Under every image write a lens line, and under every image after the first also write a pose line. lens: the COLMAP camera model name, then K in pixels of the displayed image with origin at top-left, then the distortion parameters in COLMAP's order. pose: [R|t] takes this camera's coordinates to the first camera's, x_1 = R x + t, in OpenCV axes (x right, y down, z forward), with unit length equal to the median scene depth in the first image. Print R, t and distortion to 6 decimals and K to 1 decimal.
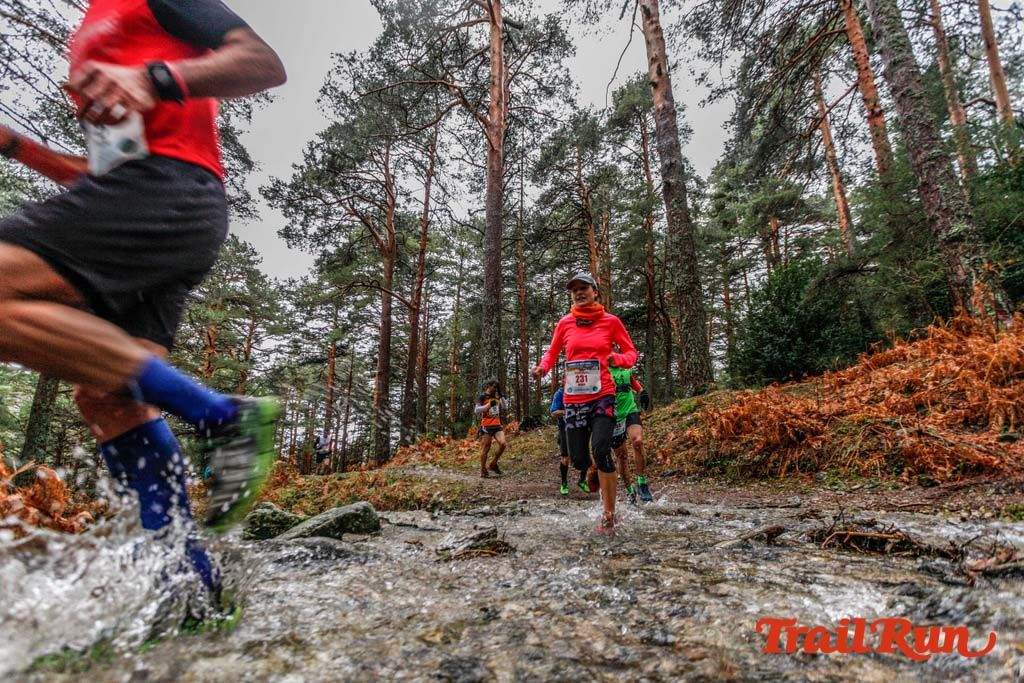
lens RADIAL K [[493.3, 0, 496.9], [0, 493.3, 345.6], [0, 0, 1]] dist [-0.040831, 0.027609]
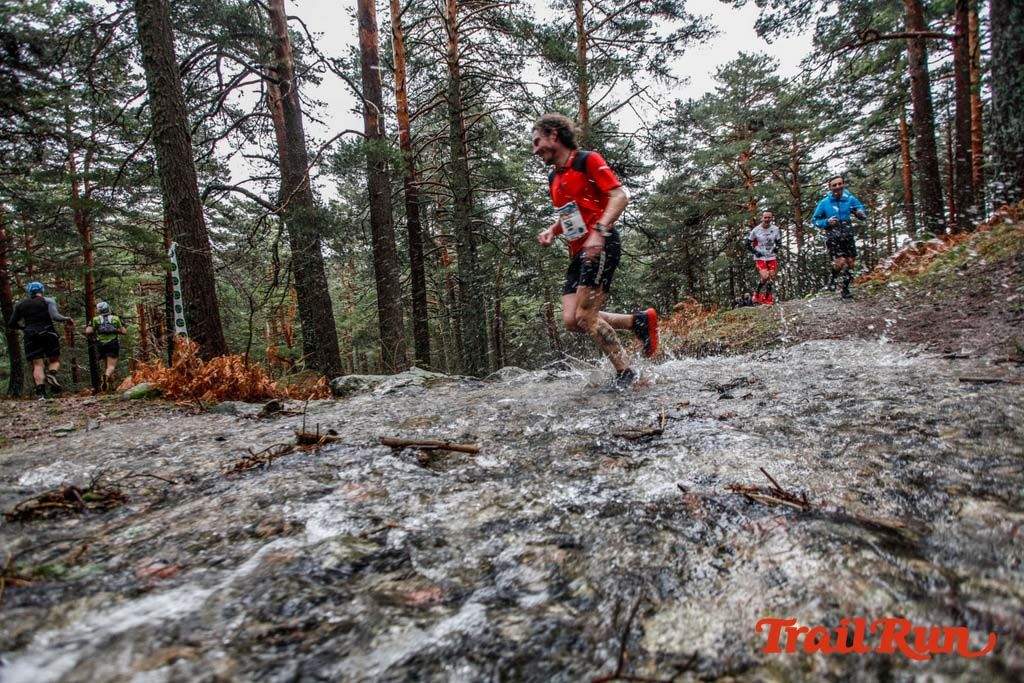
lens RADIAL K [[499.7, 0, 499.7], [0, 499.7, 351.0], [0, 0, 1]] dist [-0.070349, 0.034662]
pose [[0.411383, 0.004019, -0.911454, 0.144033], [0.324647, 0.933761, 0.150646, 0.018648], [0.851686, -0.357874, 0.382829, 0.089714]]
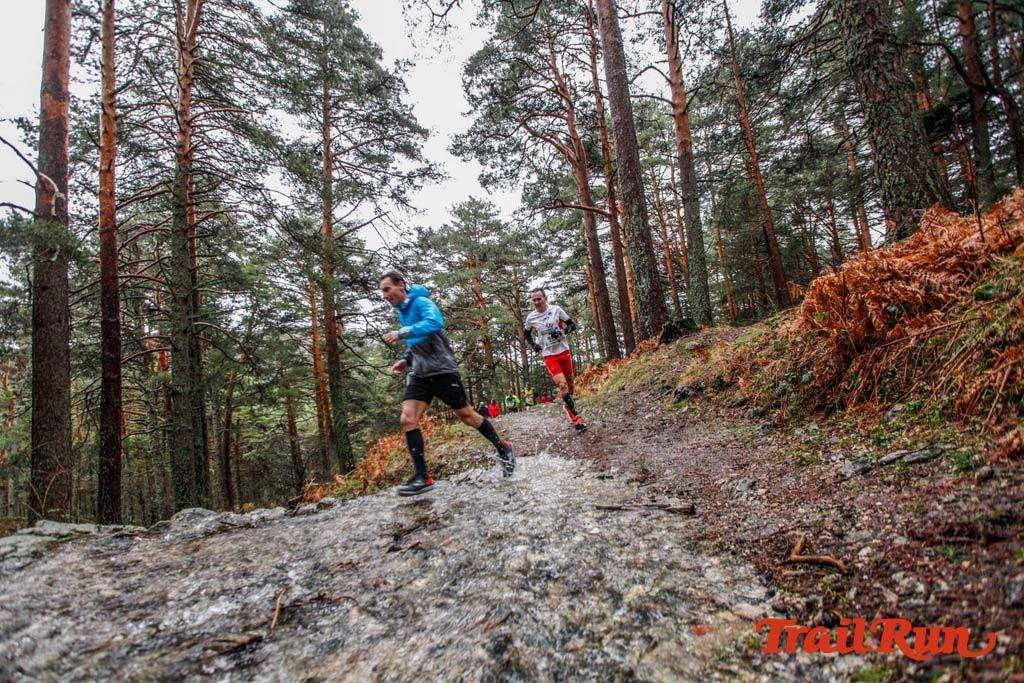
lens RADIAL K [[499.7, 0, 499.7], [0, 499.7, 351.0], [0, 0, 1]] dist [-0.070349, 0.034662]
pose [[0.786754, -0.161761, -0.595694, 0.148433], [0.269702, 0.958144, 0.096021, 0.018175], [0.555229, -0.236205, 0.797451, 0.108969]]
